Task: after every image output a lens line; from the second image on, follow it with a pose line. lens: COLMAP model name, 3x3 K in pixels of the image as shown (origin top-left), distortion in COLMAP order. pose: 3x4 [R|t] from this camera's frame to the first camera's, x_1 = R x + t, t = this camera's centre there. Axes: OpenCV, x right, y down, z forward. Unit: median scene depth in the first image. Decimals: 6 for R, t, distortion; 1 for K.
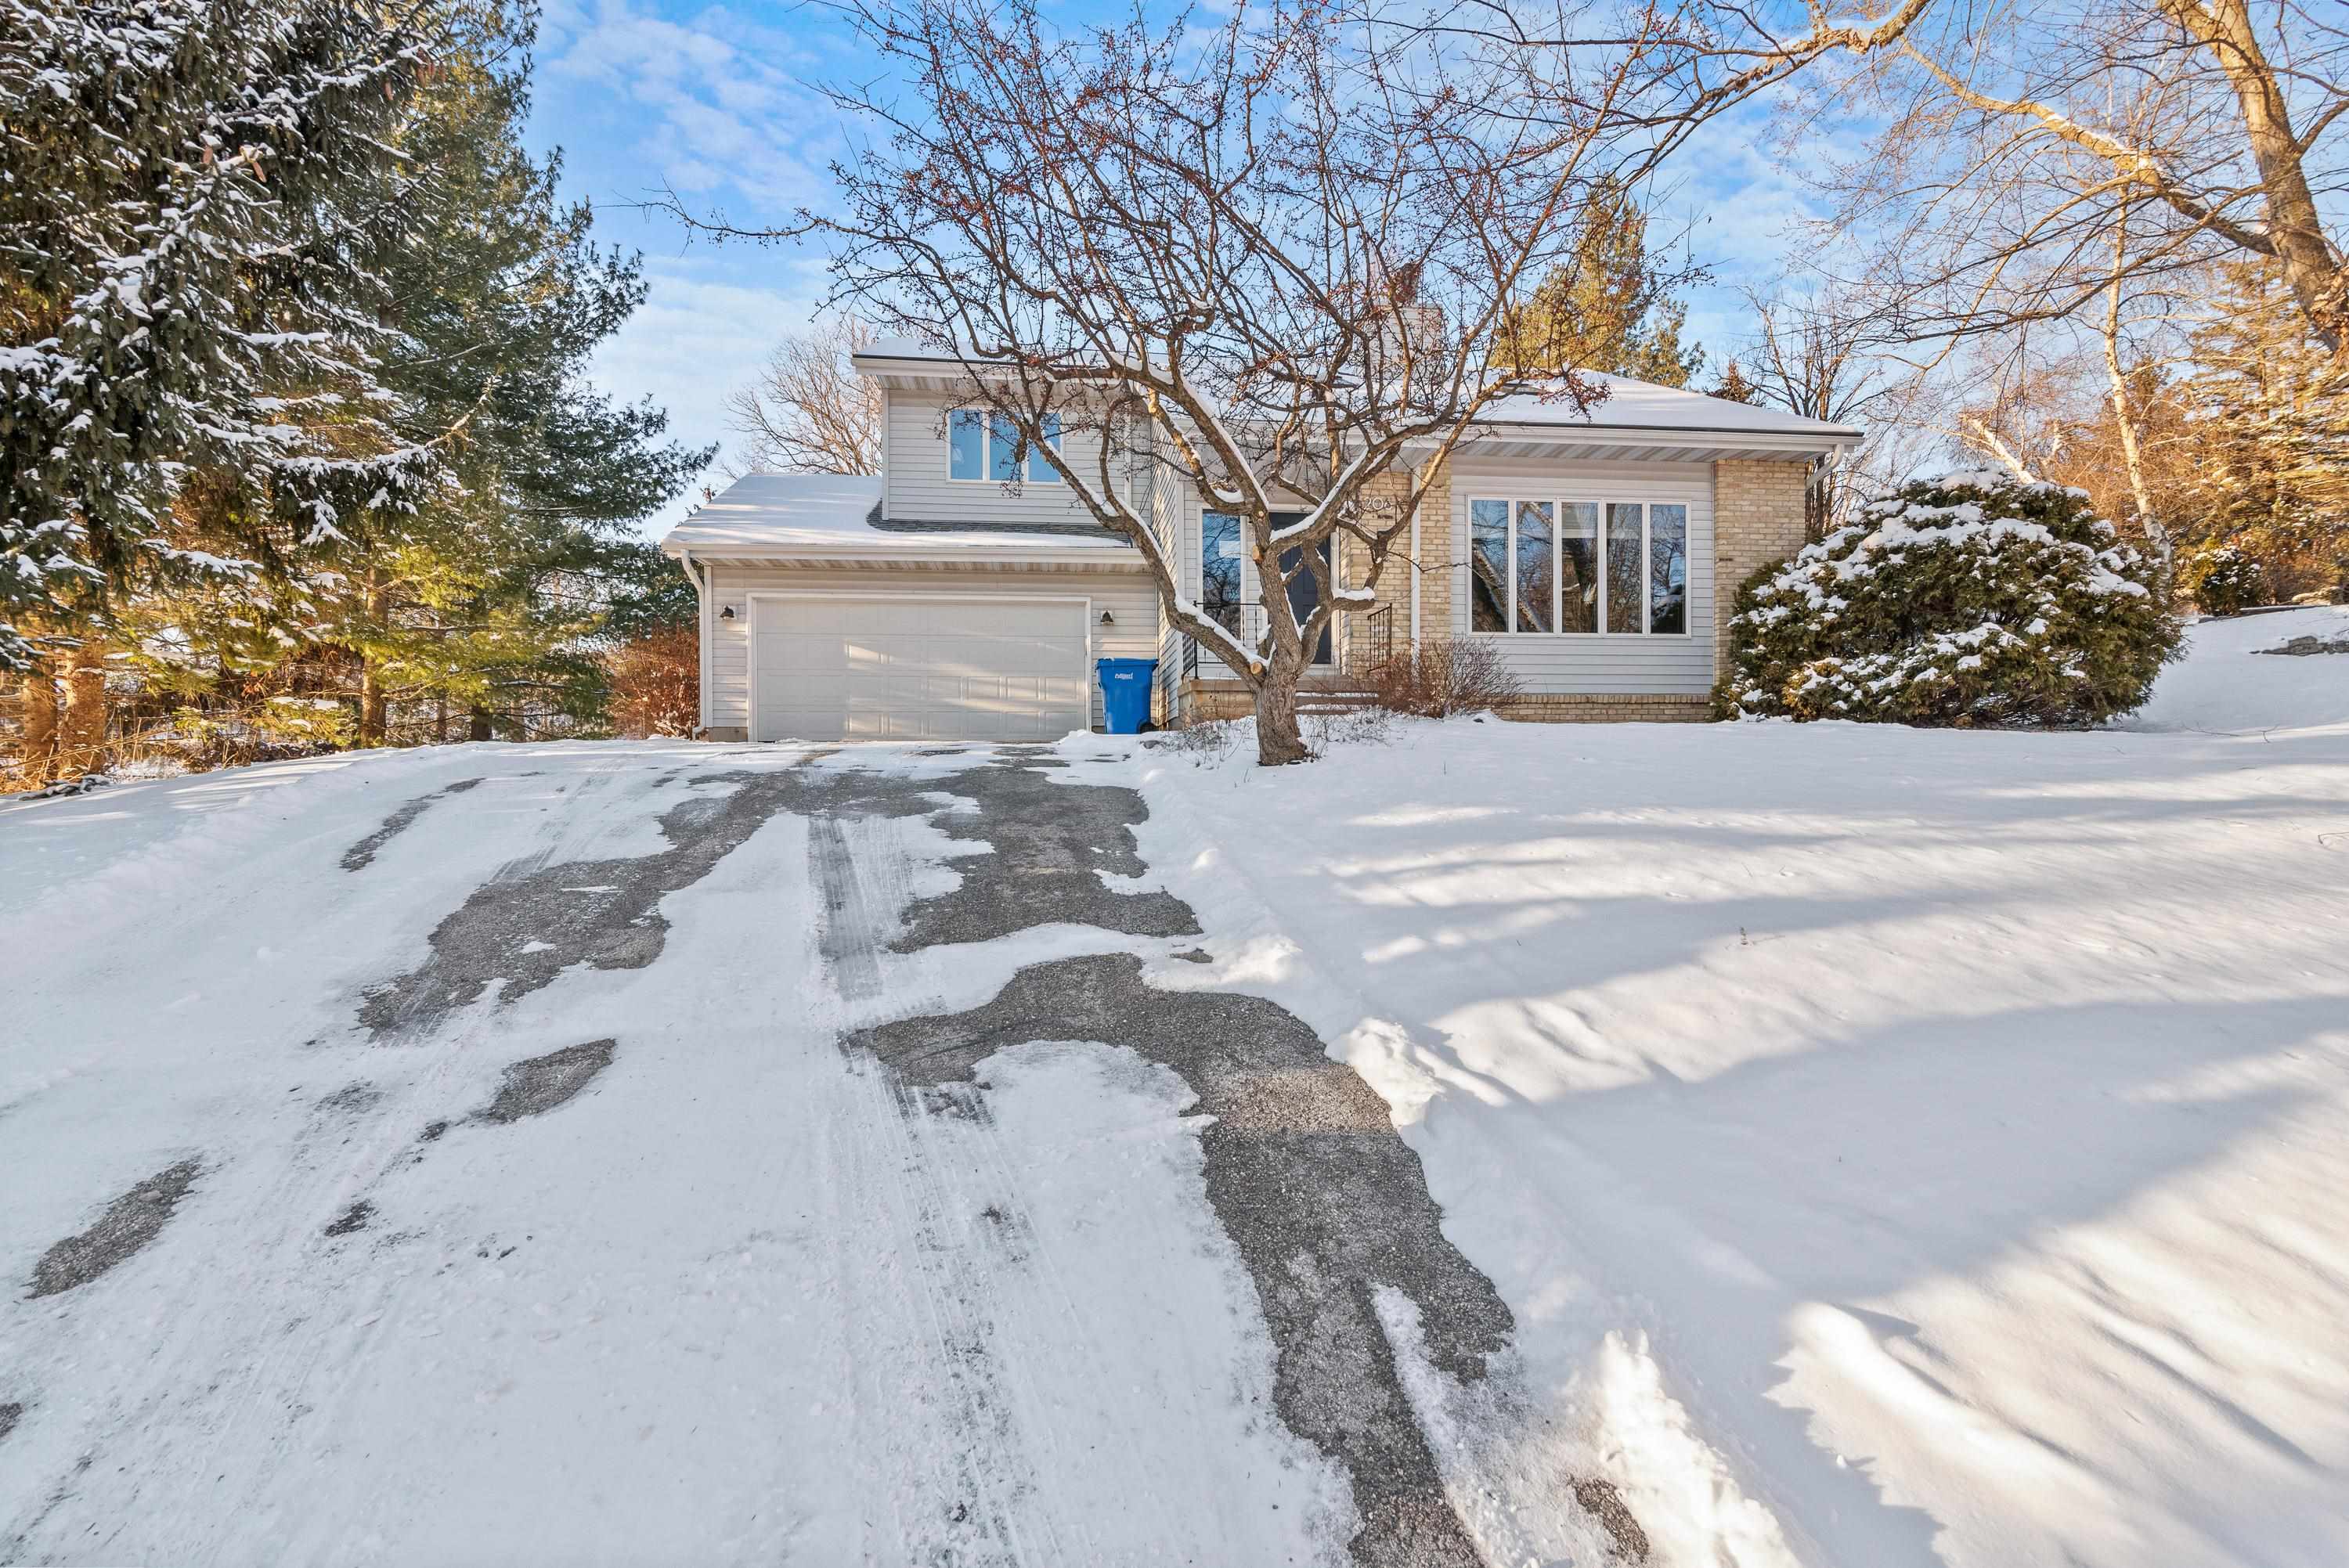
lens RADIAL K [[1063.2, 0, 1173.8], [0, 1063.2, 787.5], [0, 0, 1]] dist [0.013070, 0.000234]
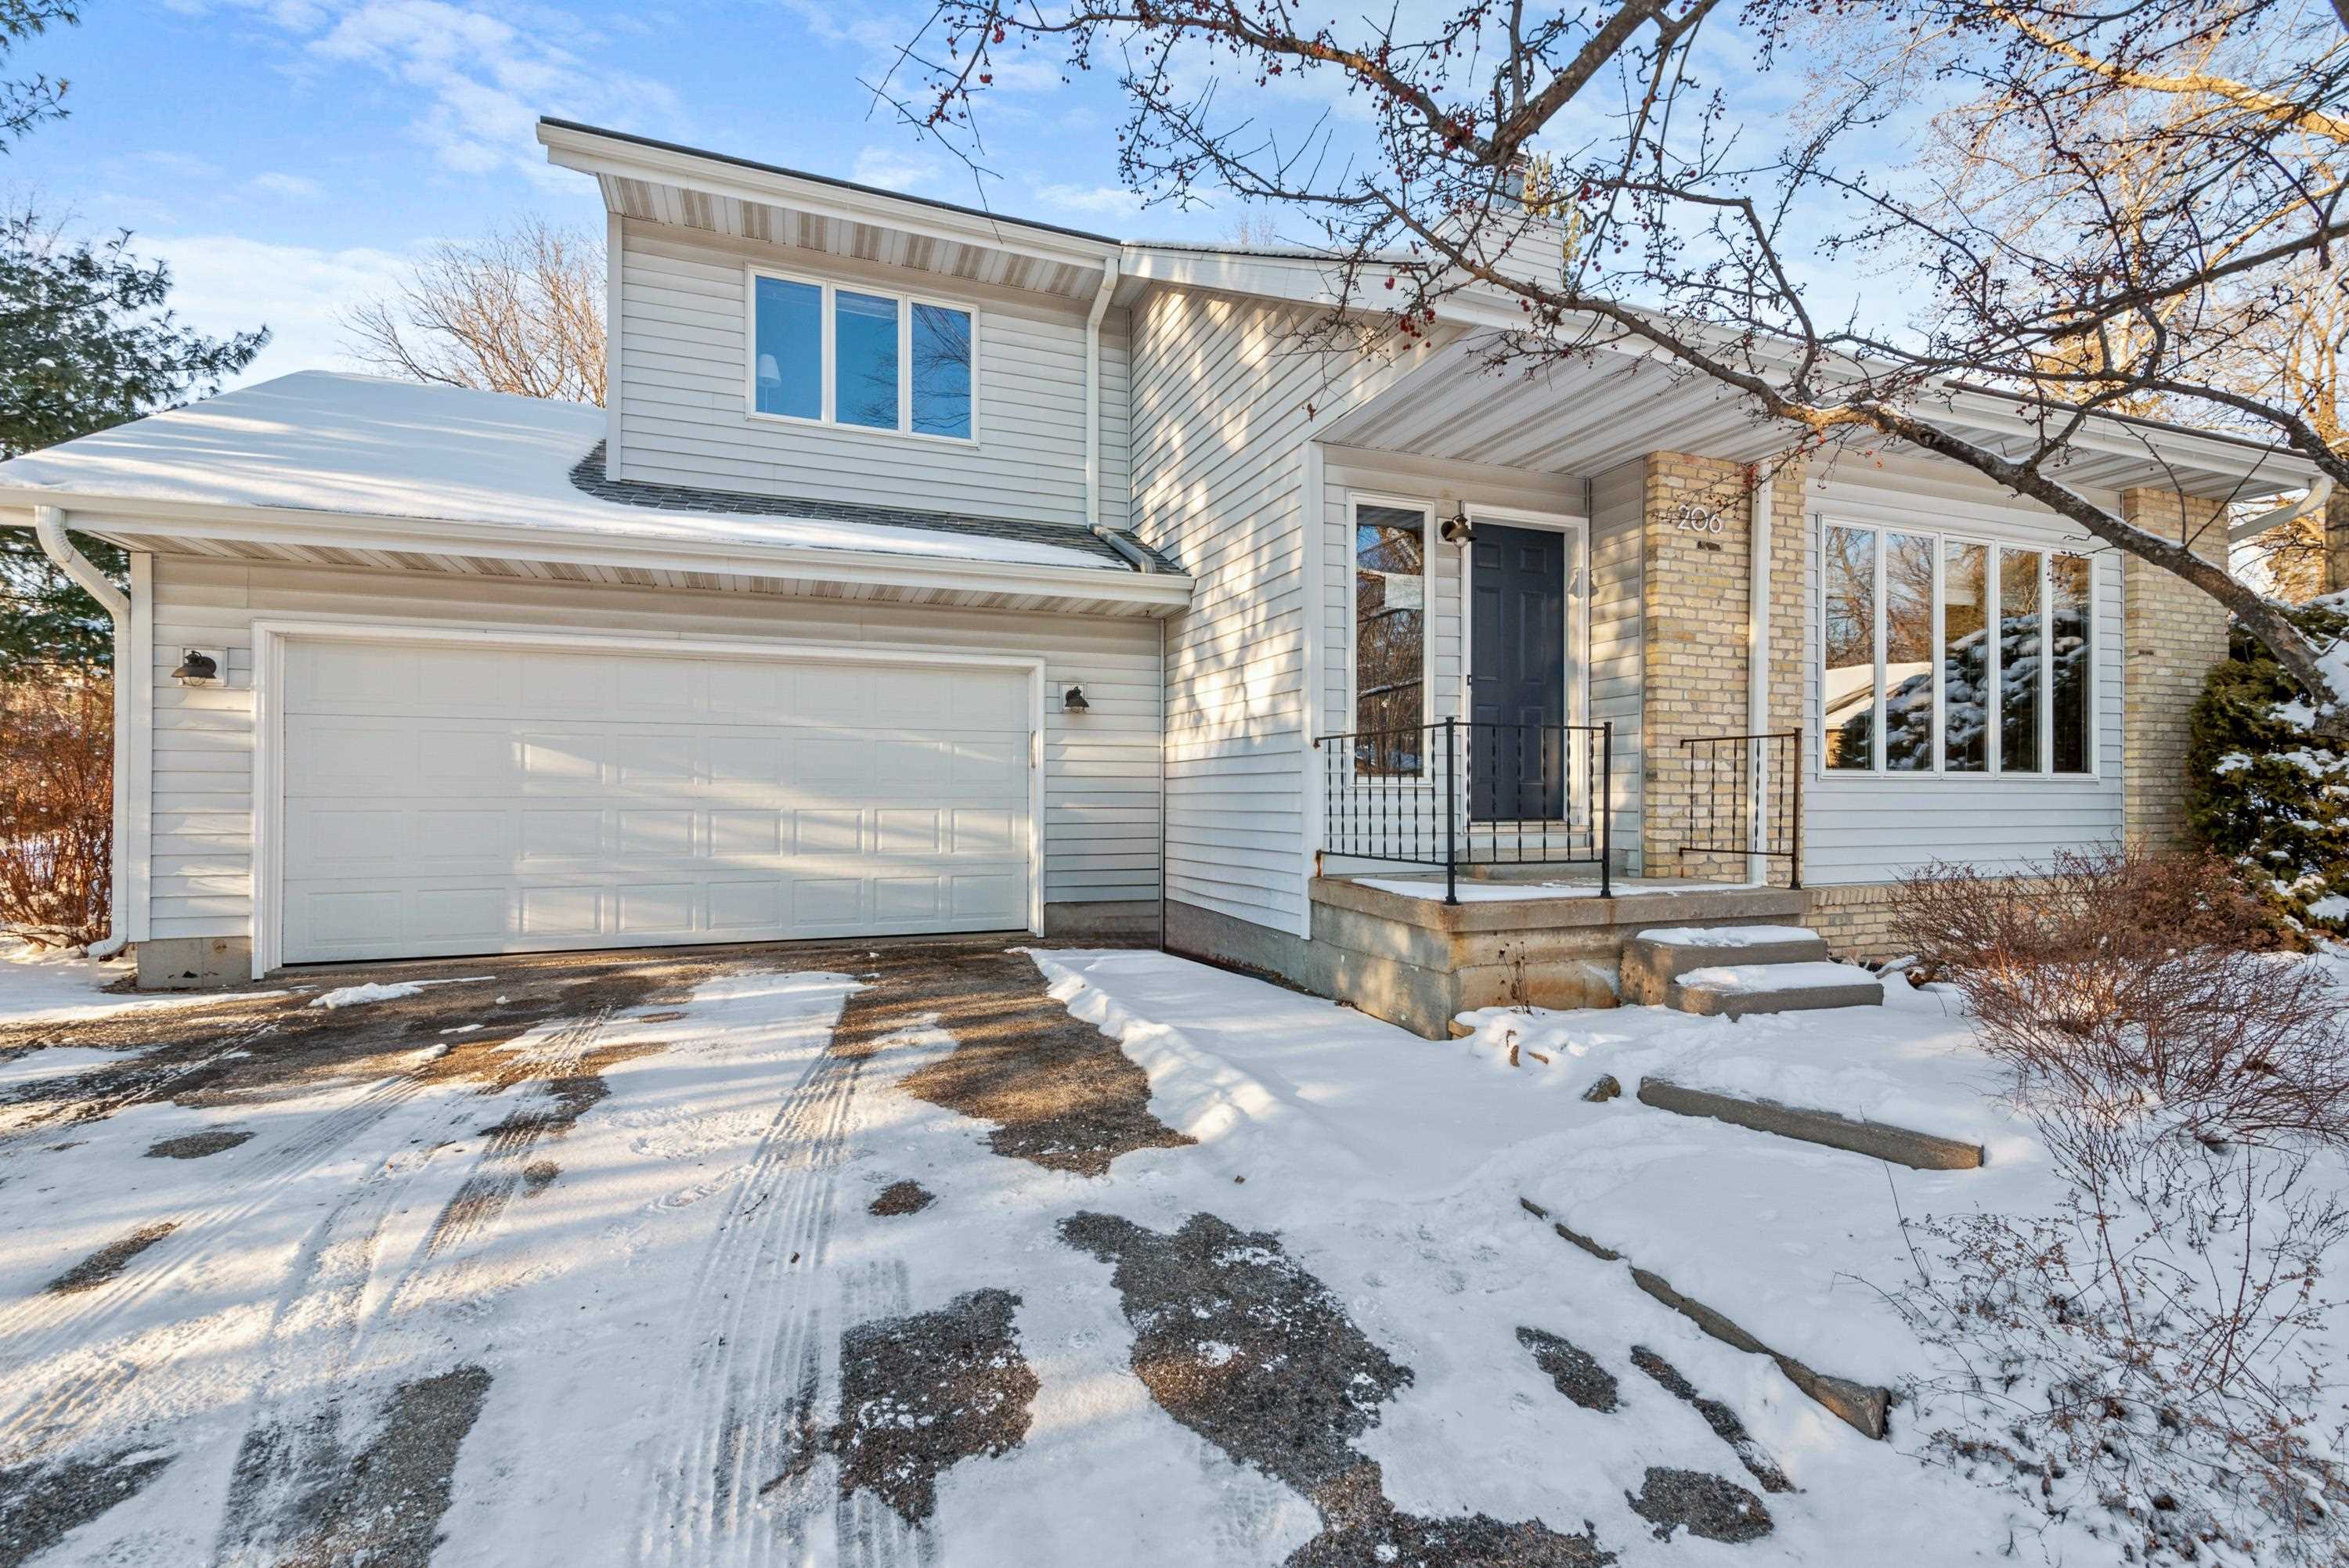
lens RADIAL K [[1063.2, 0, 1179.1], [0, 1063.2, 788.6], [0, 0, 1]] dist [0.013070, 0.000234]
pose [[0.968612, 0.010161, 0.248371, -0.141834], [-0.006595, 0.999863, -0.015184, -0.106713], [-0.248491, 0.013070, 0.968546, 0.471920]]
